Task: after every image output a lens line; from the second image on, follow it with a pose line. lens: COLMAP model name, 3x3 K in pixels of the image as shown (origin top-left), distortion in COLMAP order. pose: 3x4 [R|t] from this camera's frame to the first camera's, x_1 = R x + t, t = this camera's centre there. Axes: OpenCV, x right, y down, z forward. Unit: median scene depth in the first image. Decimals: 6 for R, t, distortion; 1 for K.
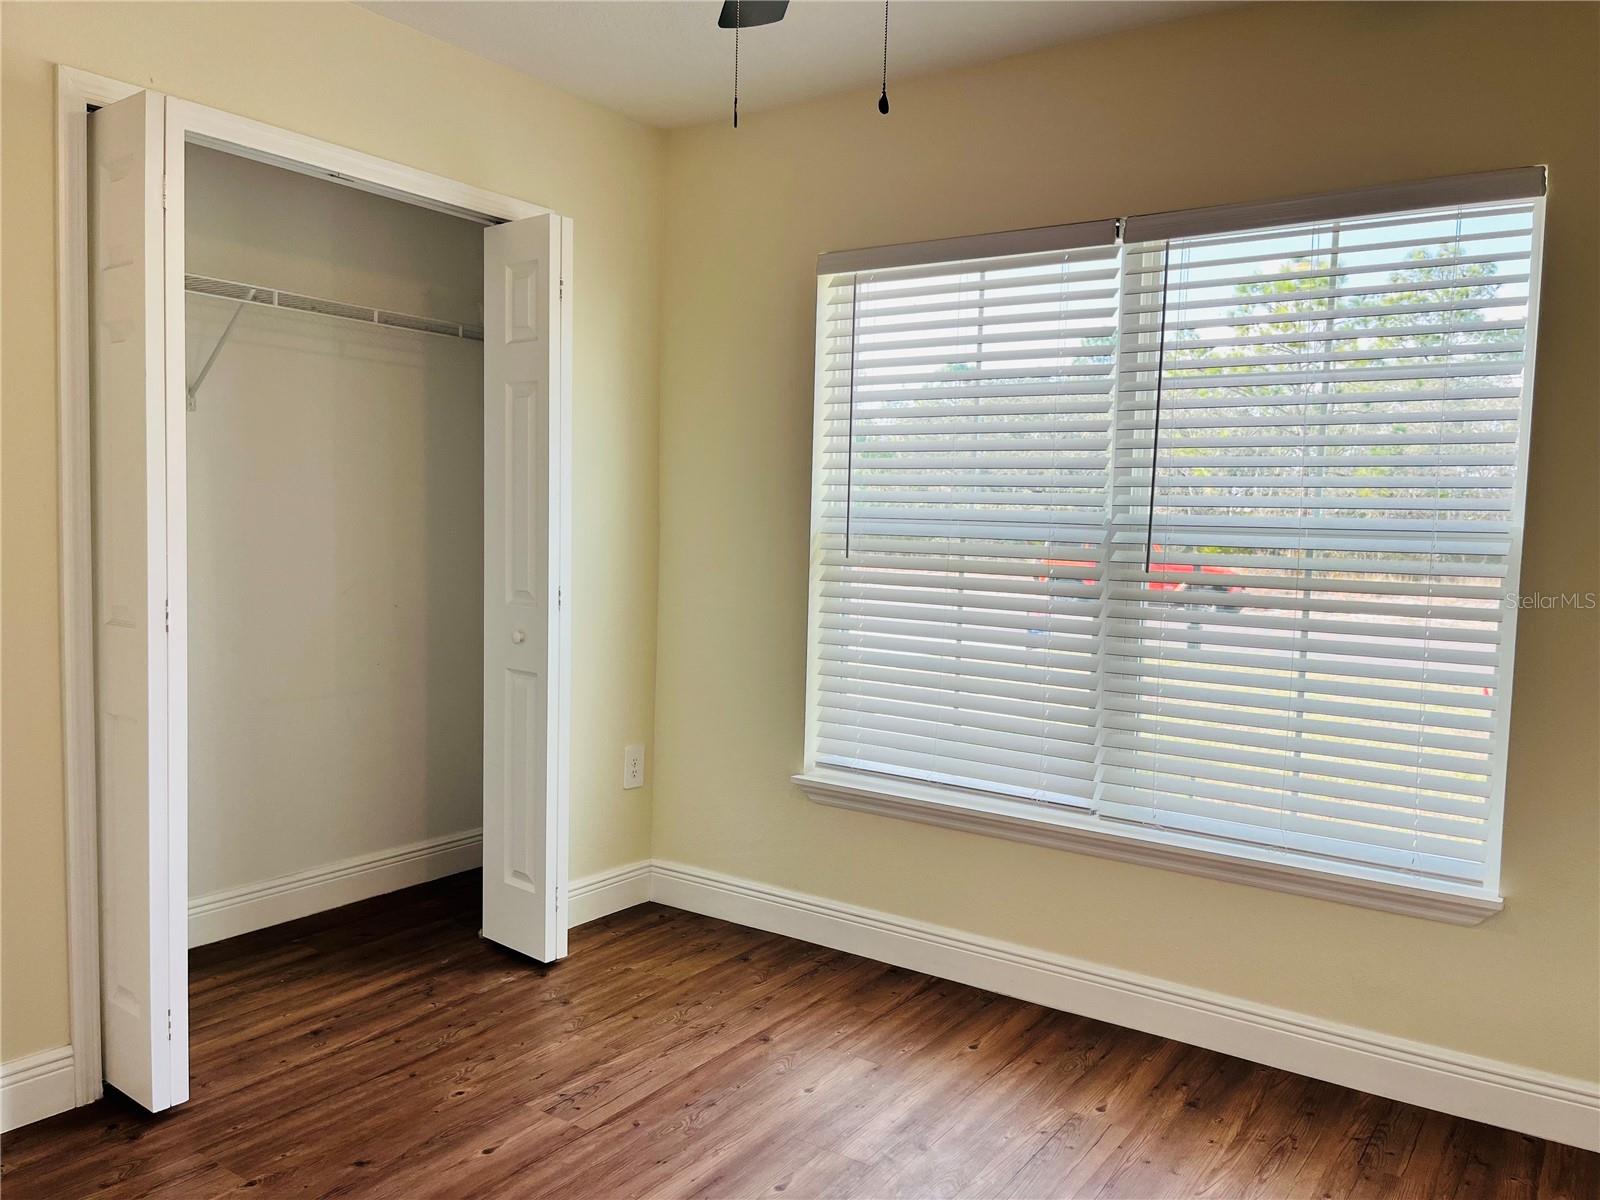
lens RADIAL K [[1214.5, 0, 804.4], [0, 1214.5, 604.0], [0, 0, 1]] dist [0.082373, -0.101521]
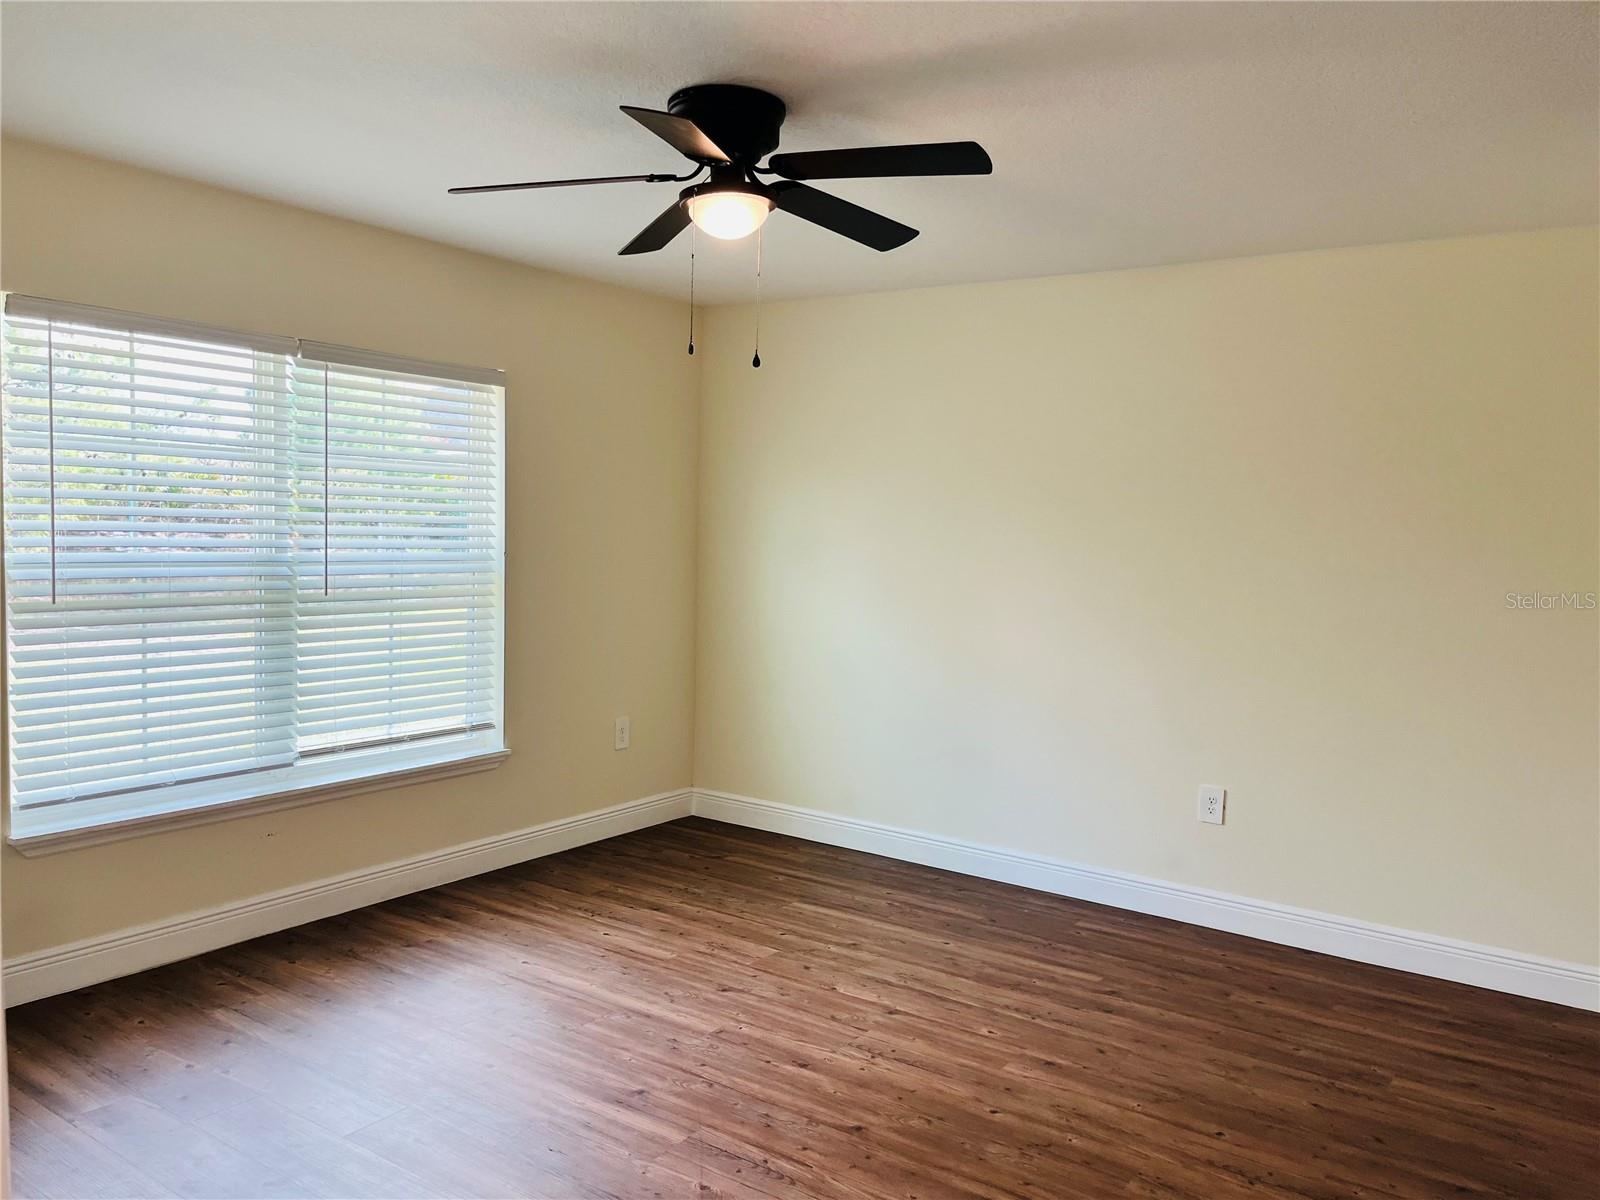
lens RADIAL K [[1214.5, 0, 804.4], [0, 1214.5, 604.0], [0, 0, 1]] dist [0.082373, -0.101521]
pose [[-0.030238, -0.087722, 0.995686, -1.209114], [0.044357, 0.995042, 0.089012, -0.123402], [-0.998558, 0.046857, -0.026197, 0.519826]]
